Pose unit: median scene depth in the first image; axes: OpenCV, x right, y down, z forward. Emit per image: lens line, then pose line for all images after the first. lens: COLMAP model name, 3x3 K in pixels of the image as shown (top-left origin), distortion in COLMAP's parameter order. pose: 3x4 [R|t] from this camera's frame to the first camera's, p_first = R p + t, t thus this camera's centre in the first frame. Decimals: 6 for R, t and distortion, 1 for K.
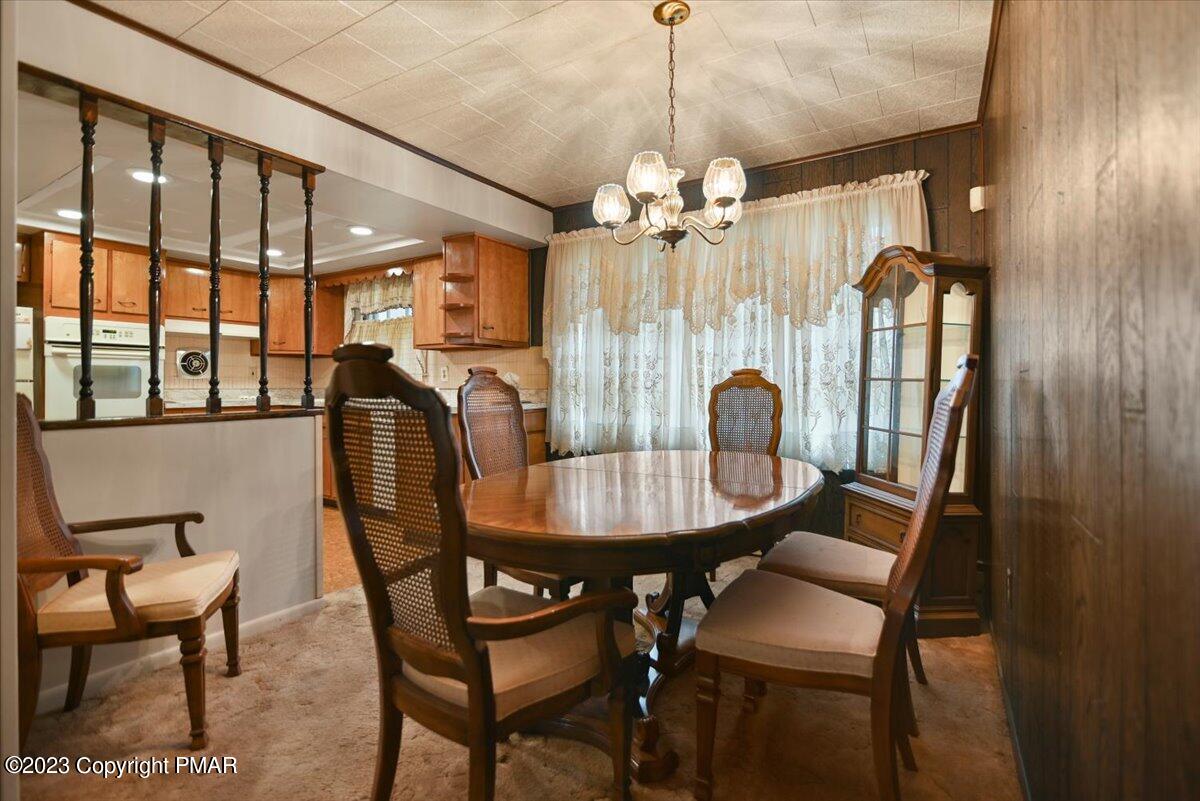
lens RADIAL K [[558.0, 0, 600.4], [0, 558.0, 381.1], [0, 0, 1]] dist [-0.017056, -0.000496]
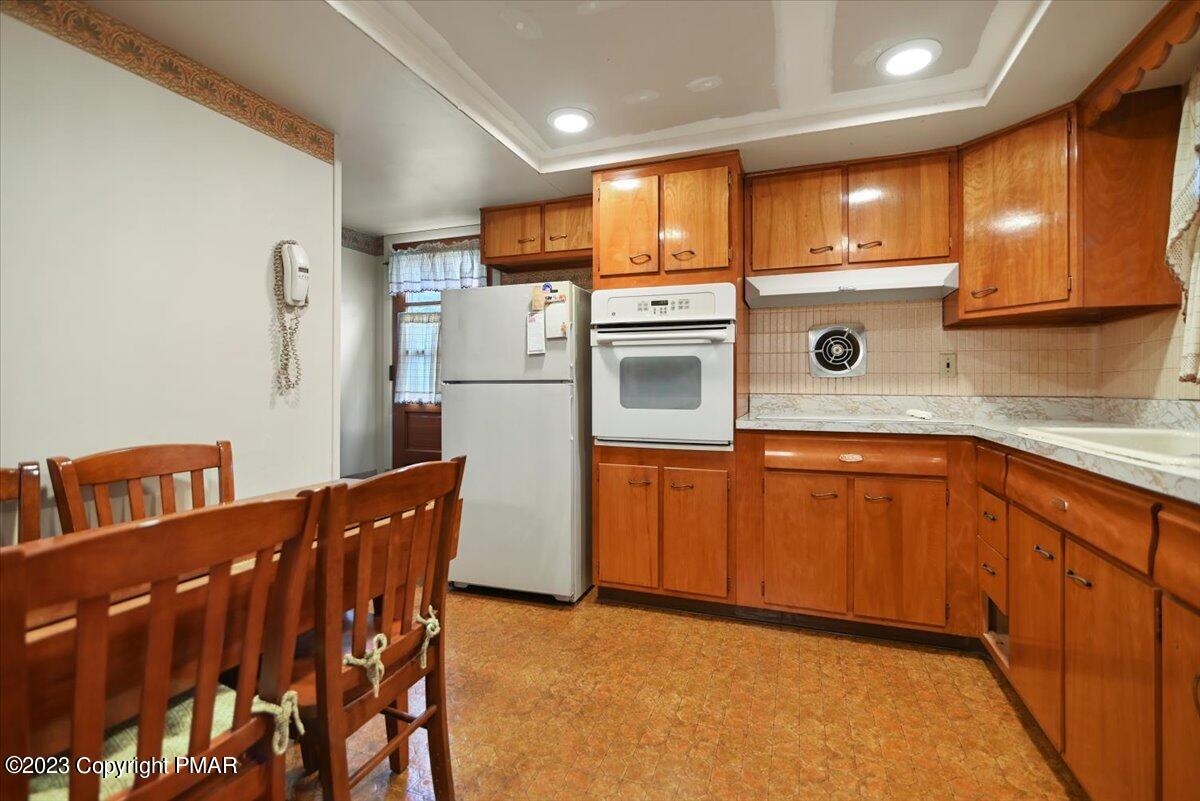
lens RADIAL K [[558.0, 0, 600.4], [0, 558.0, 381.1], [0, 0, 1]] dist [-0.017056, -0.000496]
pose [[0.192432, -0.007068, -0.981285, -0.267259], [0.000876, 0.999975, -0.007030, 0.004173], [0.981310, 0.000493, 0.192434, 0.782044]]
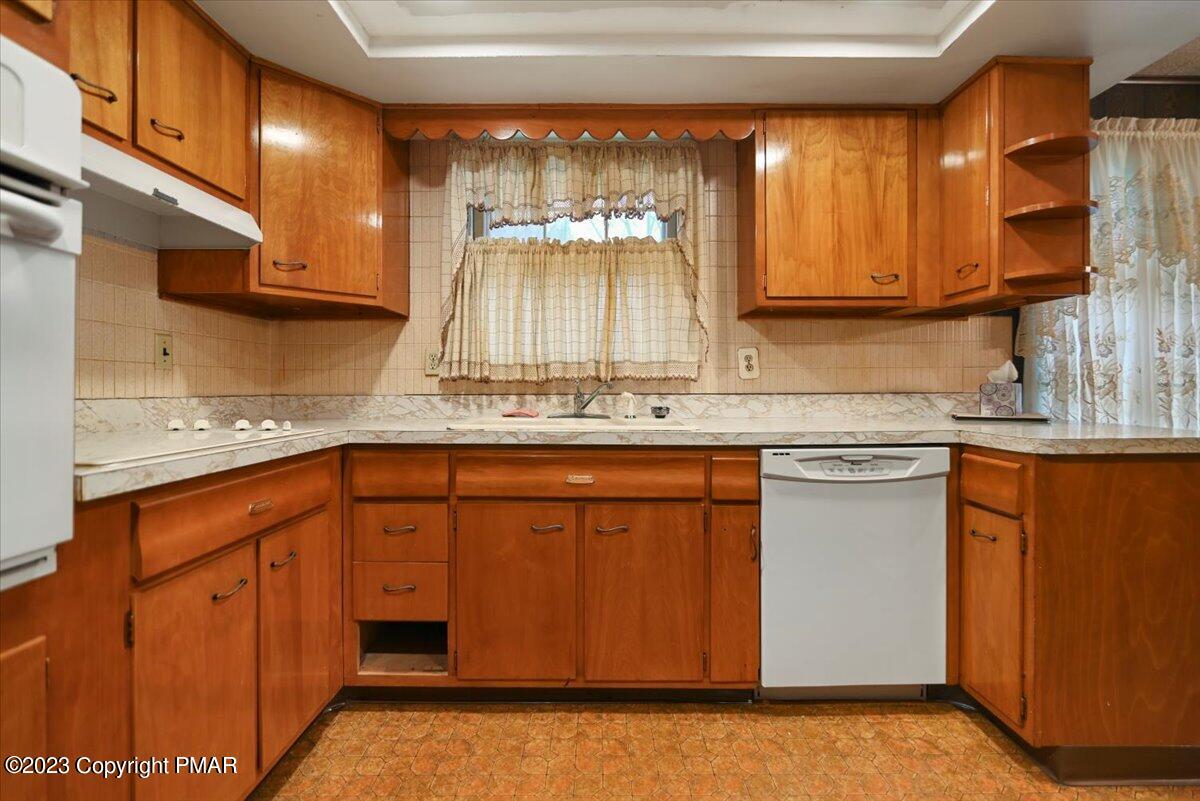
lens RADIAL K [[551.0, 0, 599.4], [0, 551.0, 386.4], [0, 0, 1]] dist [-0.007579, -0.000278]
pose [[0.848869, 0.002039, 0.528600, -0.750213], [-0.003665, 0.999991, 0.002029, 0.006300], [-0.528591, -0.003659, 0.848869, 0.762395]]
